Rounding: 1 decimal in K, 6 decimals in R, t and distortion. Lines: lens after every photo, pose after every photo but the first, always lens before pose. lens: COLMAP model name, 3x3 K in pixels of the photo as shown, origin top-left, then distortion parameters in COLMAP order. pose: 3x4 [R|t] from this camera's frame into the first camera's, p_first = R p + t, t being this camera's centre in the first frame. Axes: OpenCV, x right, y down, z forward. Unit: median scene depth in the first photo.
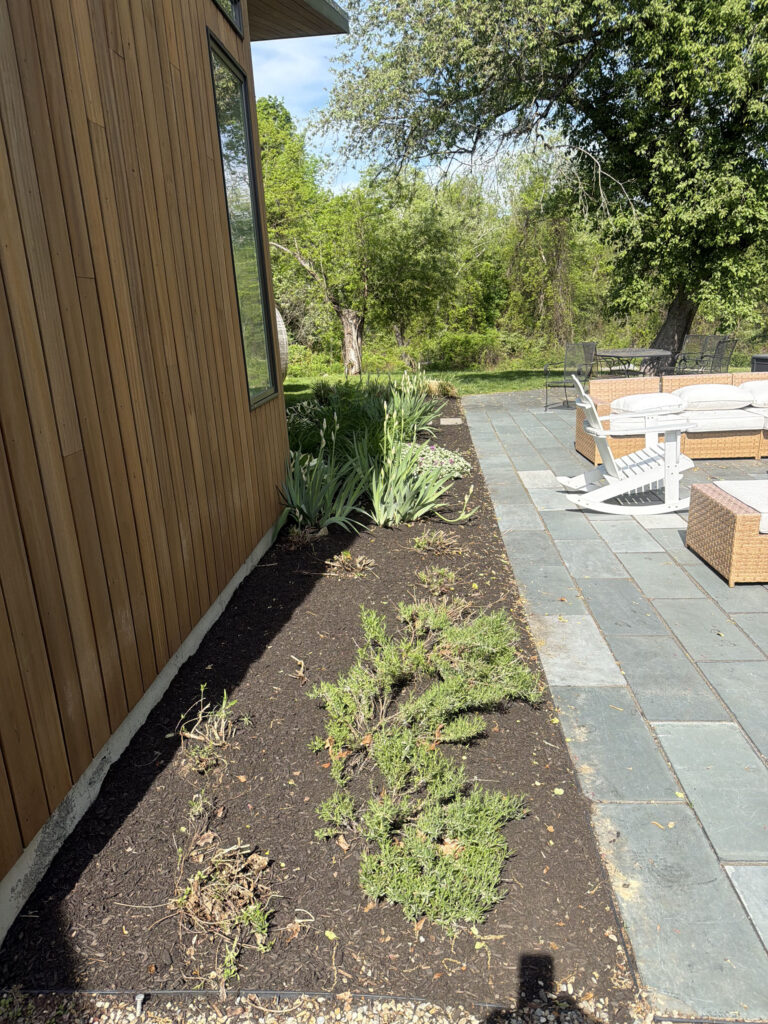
lens RADIAL K [[732.1, 0, 384.0], [0, 732.1, 512.0], [0, 0, 1]] dist [0.005522, 0.002175]
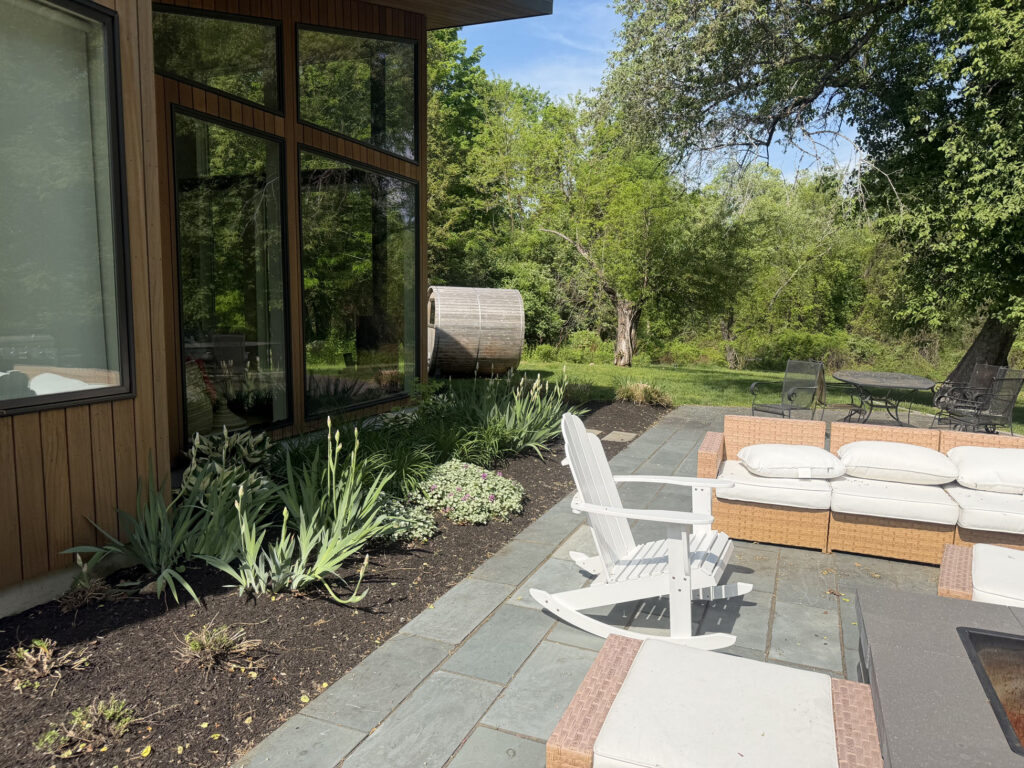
lens RADIAL K [[711.0, 0, 512.0], [0, 711.0, 384.0], [0, 0, 1]] dist [0.005966, -0.001821]
pose [[0.945636, 0.108523, -0.306588, 0.179699], [-0.151189, 0.981320, -0.118968, -0.056077], [0.287950, 0.158853, 0.944378, 0.154698]]
